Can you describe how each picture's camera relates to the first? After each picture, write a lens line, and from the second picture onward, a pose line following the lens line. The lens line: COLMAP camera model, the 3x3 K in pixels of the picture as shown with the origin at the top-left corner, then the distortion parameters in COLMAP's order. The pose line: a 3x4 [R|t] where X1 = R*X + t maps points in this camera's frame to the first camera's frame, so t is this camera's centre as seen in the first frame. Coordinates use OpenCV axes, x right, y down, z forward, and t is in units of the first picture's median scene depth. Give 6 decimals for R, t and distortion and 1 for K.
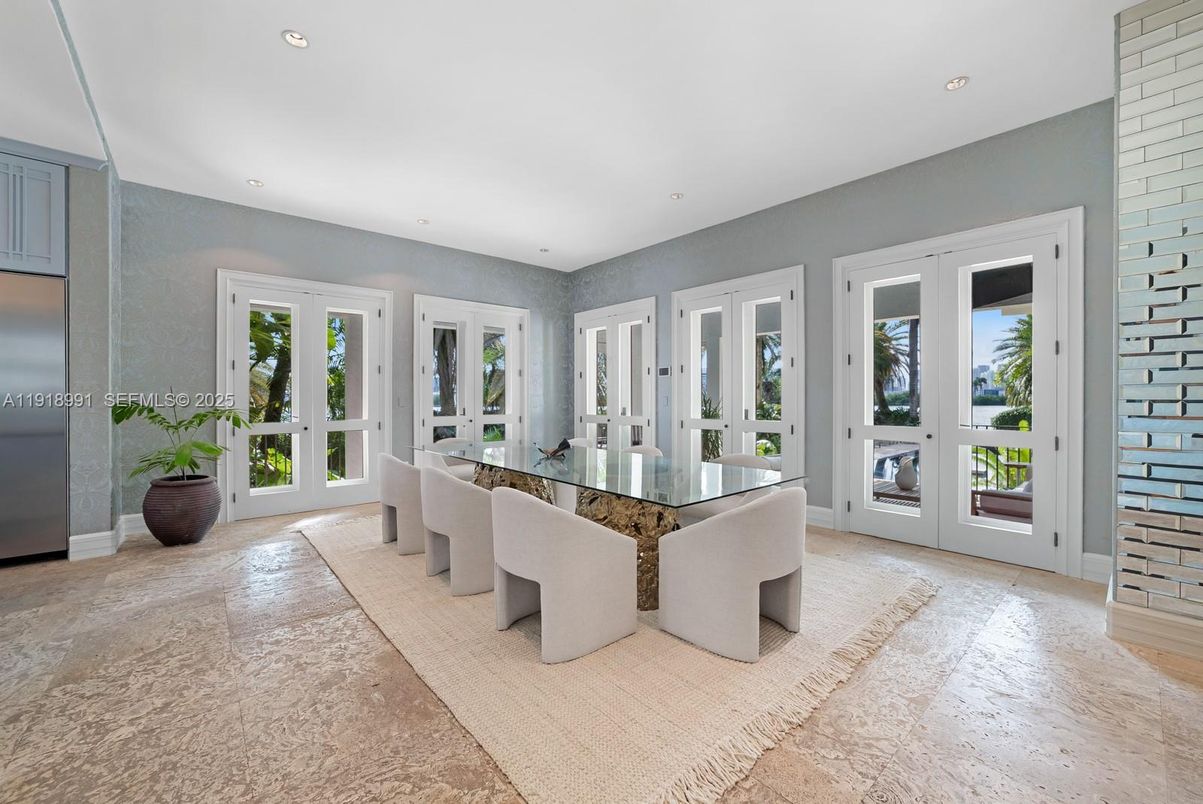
lens RADIAL K [[474.5, 0, 601.5], [0, 474.5, 402.0], [0, 0, 1]] dist [-0.035340, 0.010161]
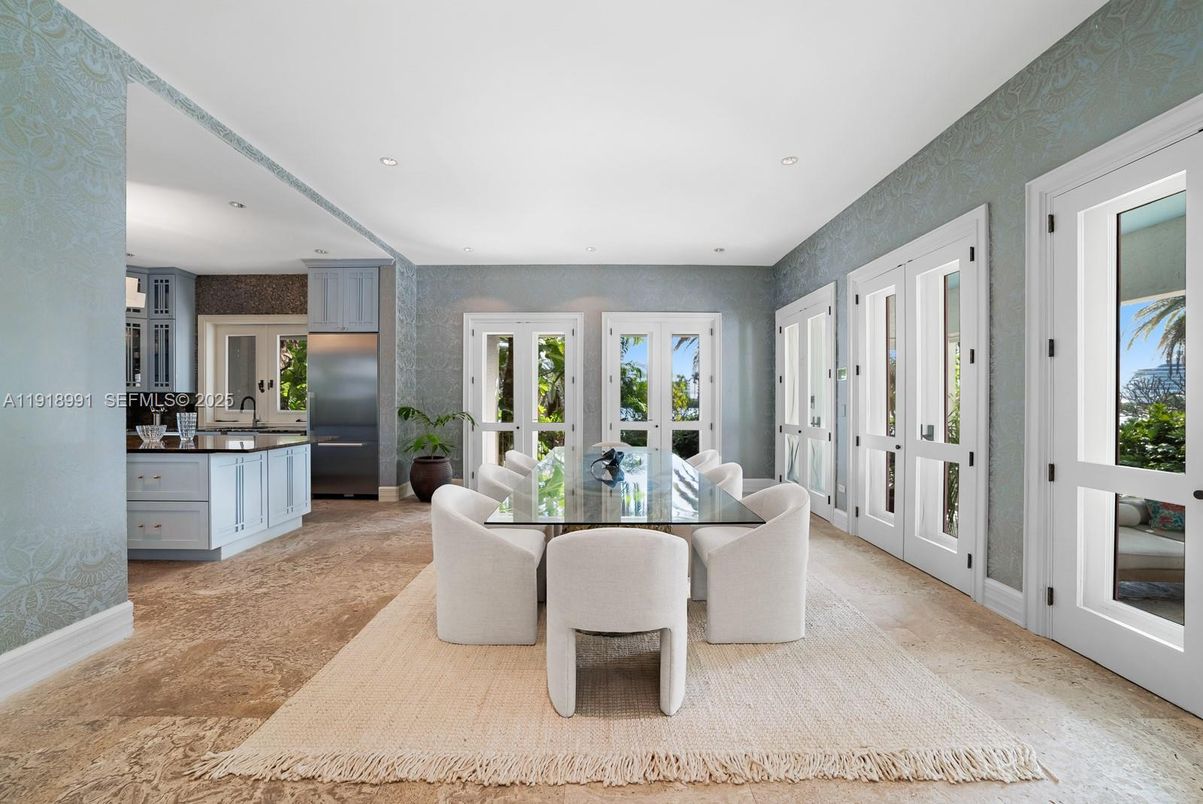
lens RADIAL K [[474.5, 0, 601.5], [0, 474.5, 402.0], [0, 0, 1]] dist [-0.035340, 0.010161]
pose [[0.757615, 0.004252, -0.652688, 0.519403], [-0.008671, 0.999956, -0.003551, -0.015541], [0.652645, 0.008349, 0.757618, 0.208441]]
